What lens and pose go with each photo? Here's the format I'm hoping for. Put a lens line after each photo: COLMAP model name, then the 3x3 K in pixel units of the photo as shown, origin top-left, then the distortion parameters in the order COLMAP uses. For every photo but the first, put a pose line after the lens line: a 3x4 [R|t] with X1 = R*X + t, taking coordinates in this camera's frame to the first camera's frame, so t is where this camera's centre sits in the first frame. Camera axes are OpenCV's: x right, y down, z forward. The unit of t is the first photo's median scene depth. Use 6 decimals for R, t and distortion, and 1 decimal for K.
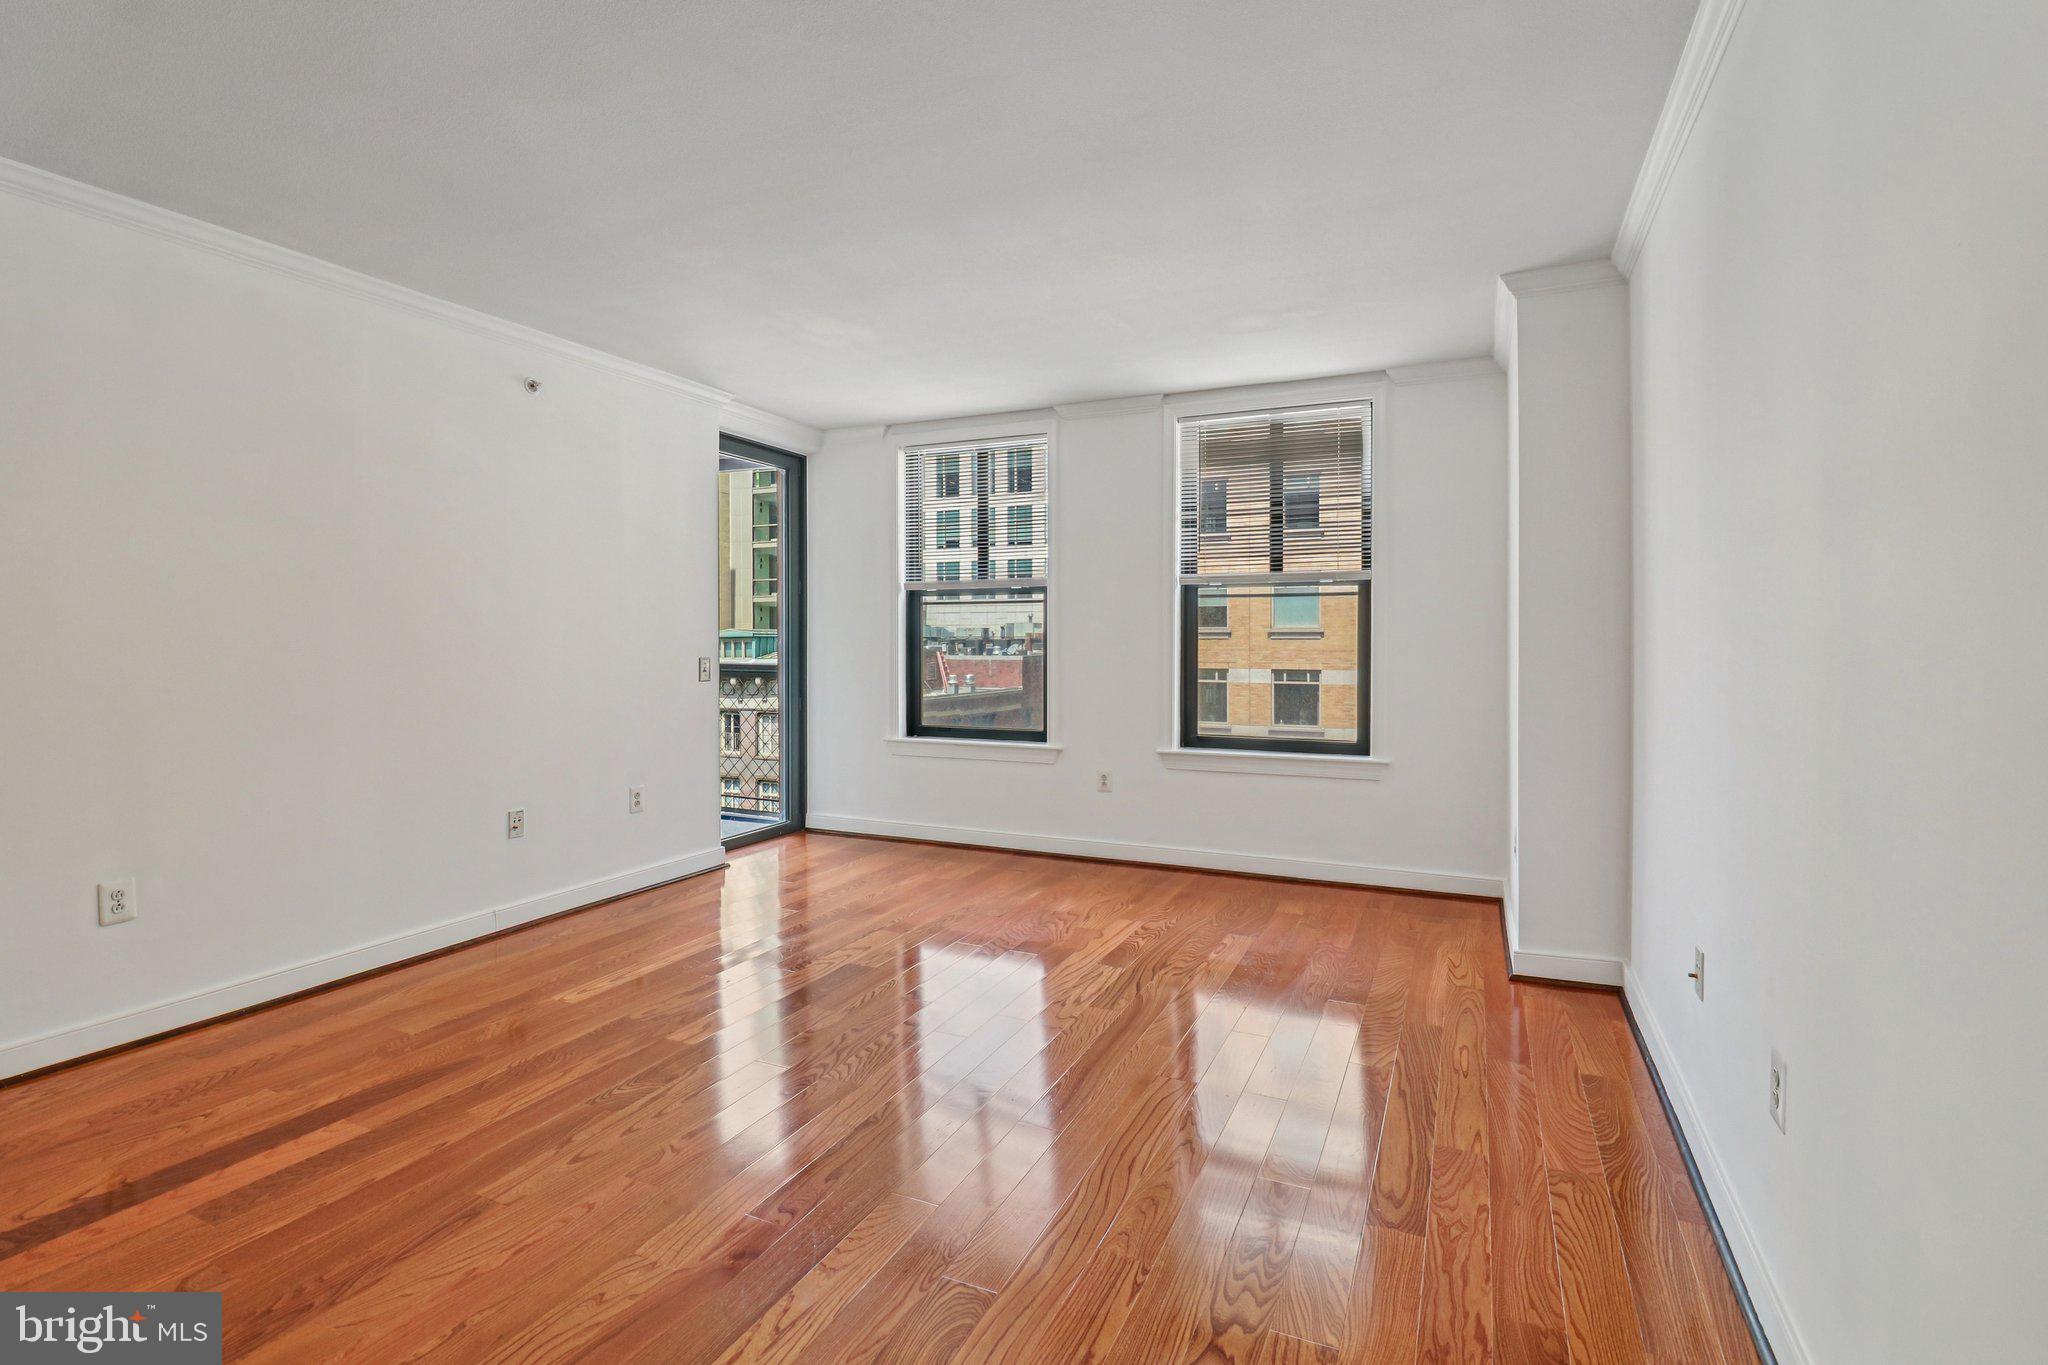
lens RADIAL K [[976.6, 0, 1000.1], [0, 976.6, 637.8], [0, 0, 1]] dist [-0.008689, -0.008984]
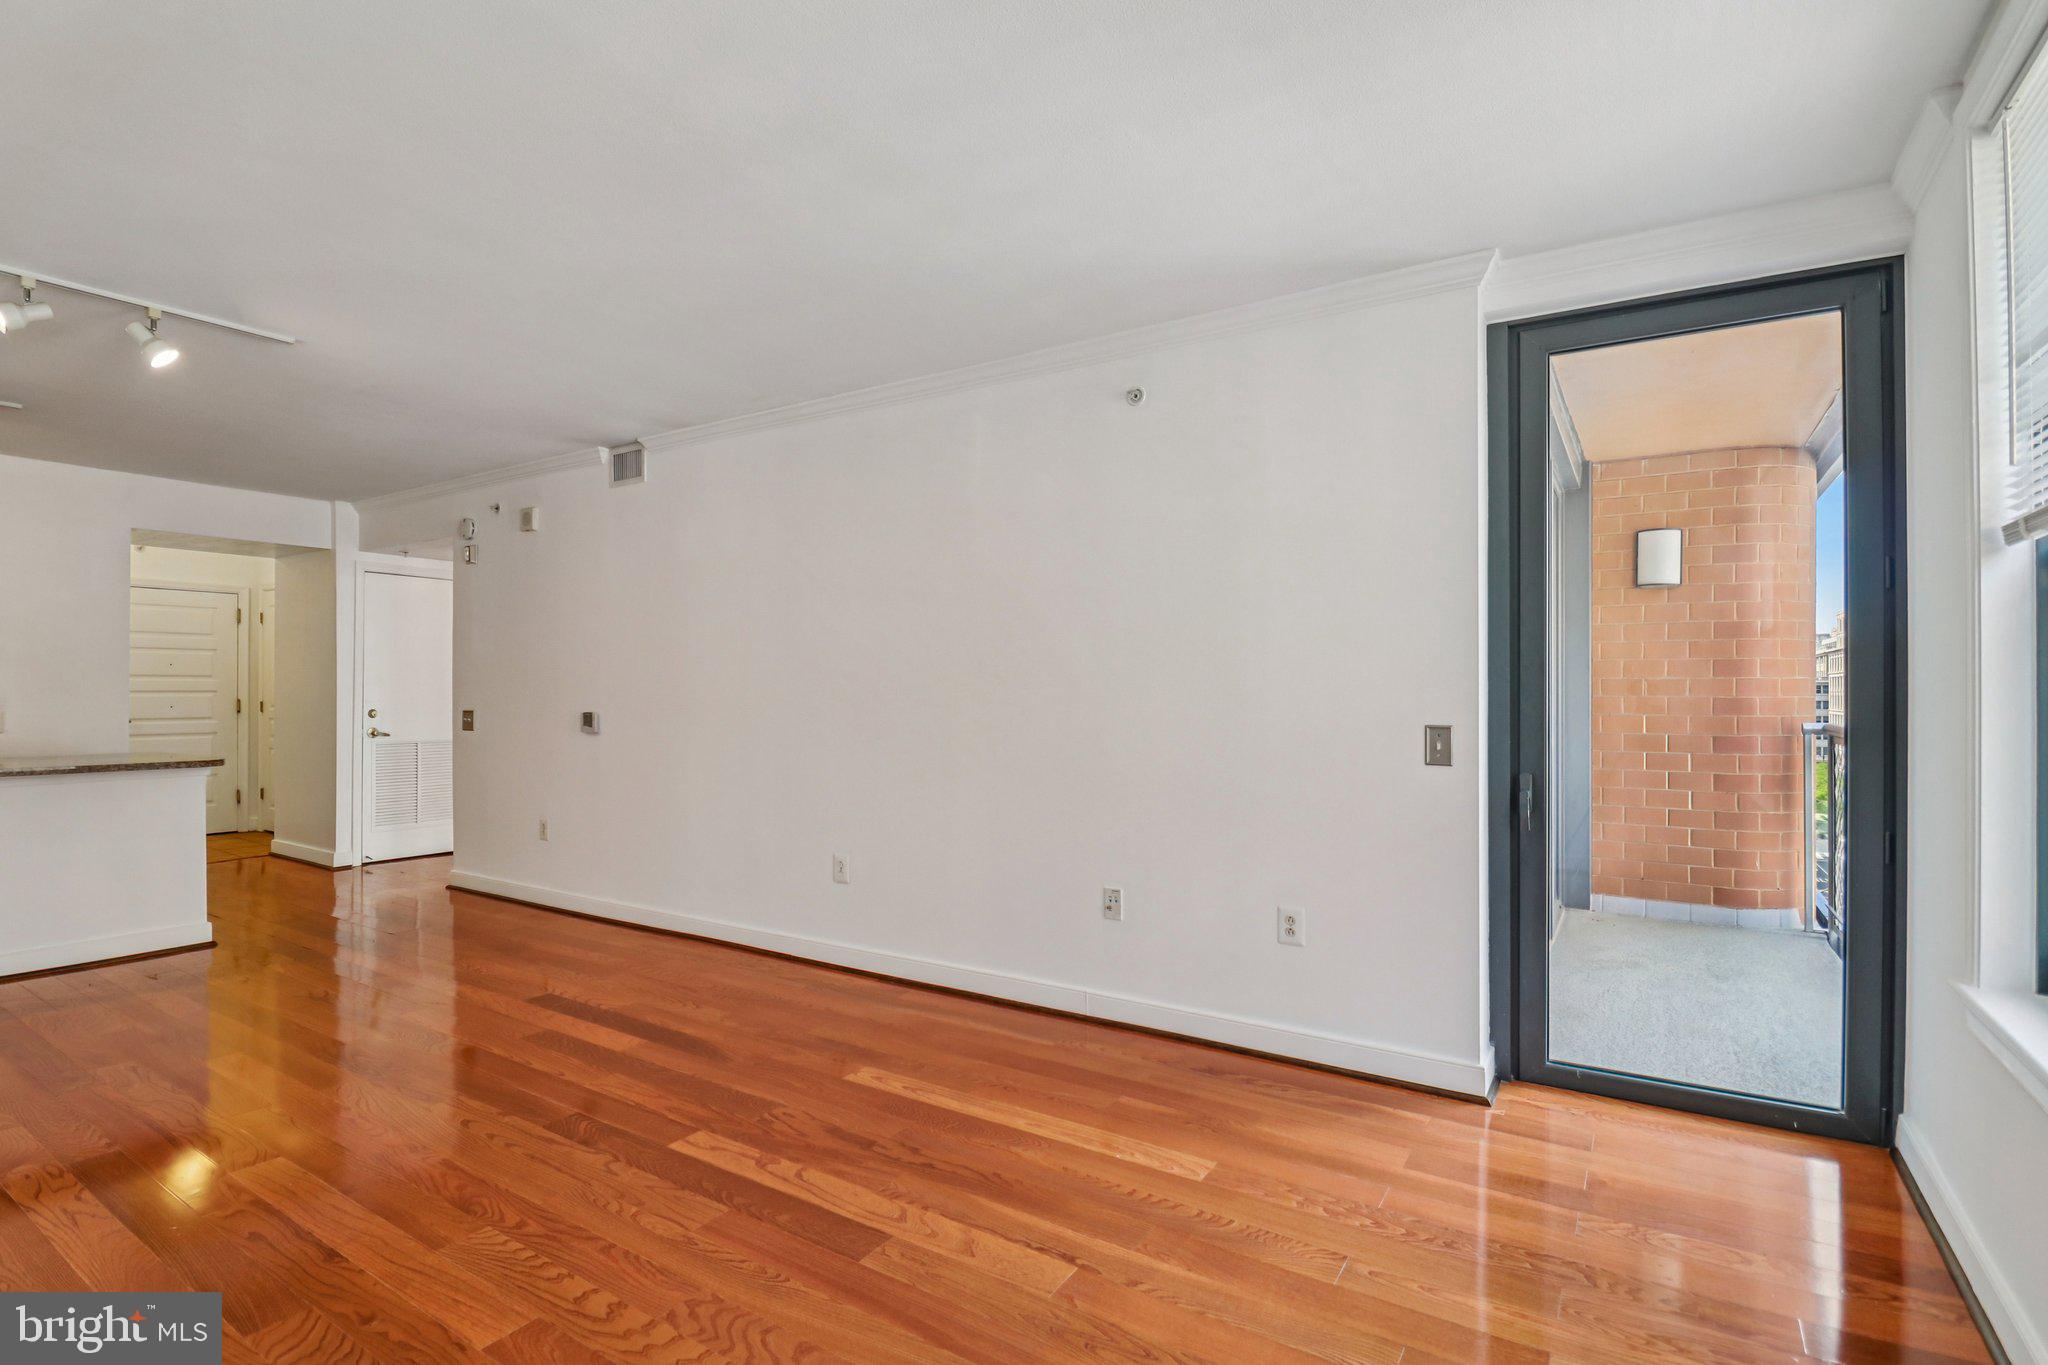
lens RADIAL K [[976.6, 0, 1037.3], [0, 976.6, 681.0], [0, 0, 1]] dist [-0.008689, -0.008984]
pose [[-0.110109, -0.009619, -0.993873, 0.307776], [-0.003913, 0.999950, -0.009244, -0.000798], [0.993912, 0.002871, -0.110141, 0.821792]]
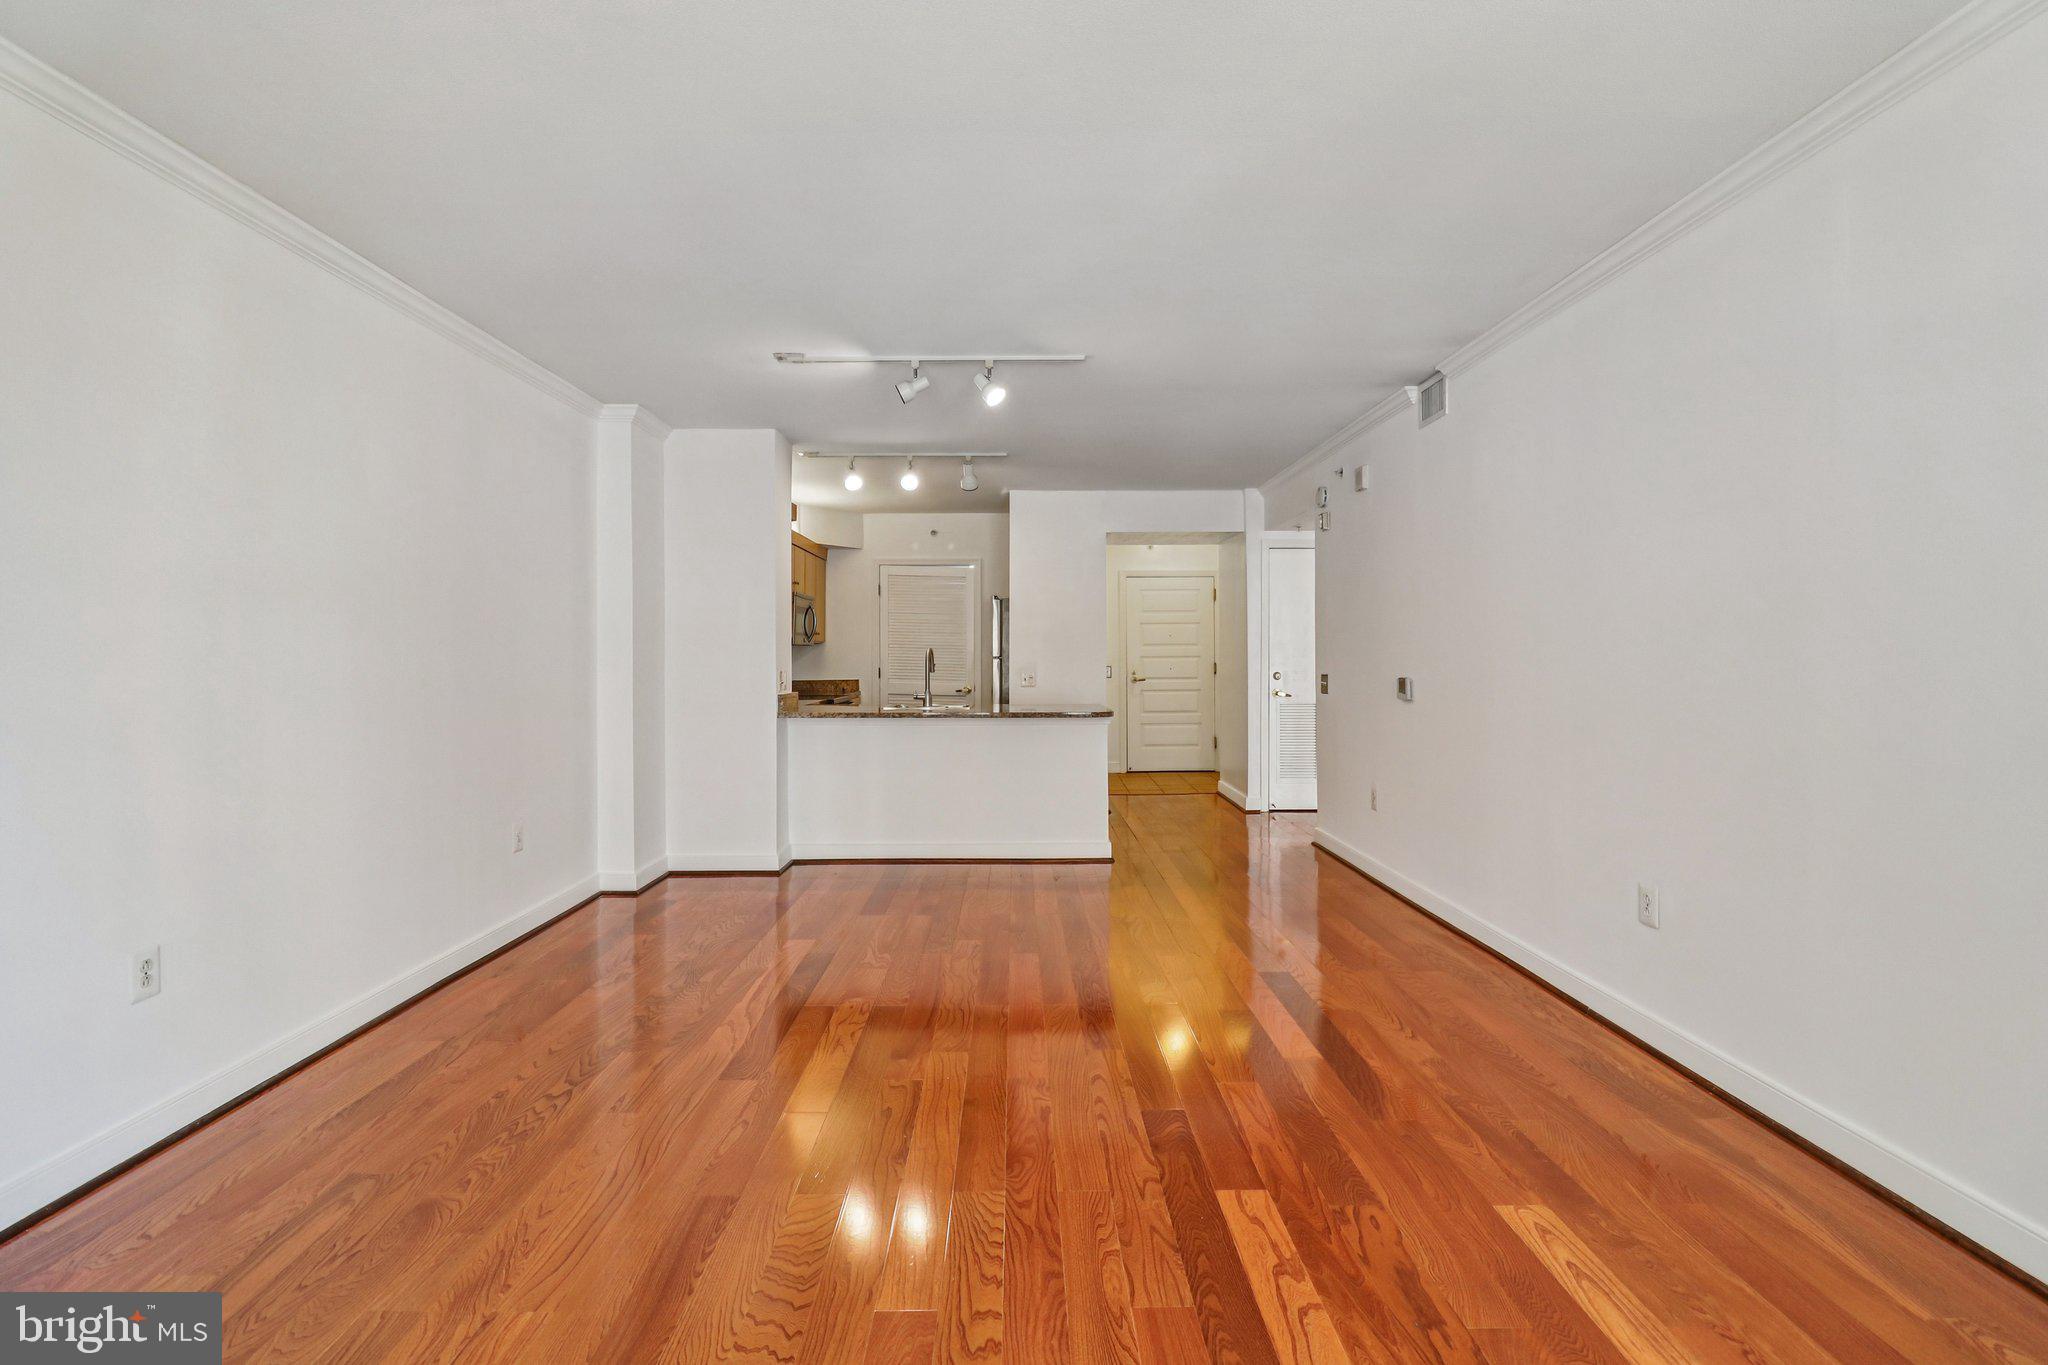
lens RADIAL K [[976.6, 0, 1009.3], [0, 976.6, 644.6], [0, 0, 1]] dist [-0.008689, -0.008984]
pose [[-0.900695, -0.000937, -0.434451, 0.090104], [0.003835, 0.999942, -0.010107, 0.000688], [0.434435, -0.010770, -0.900639, 0.925007]]
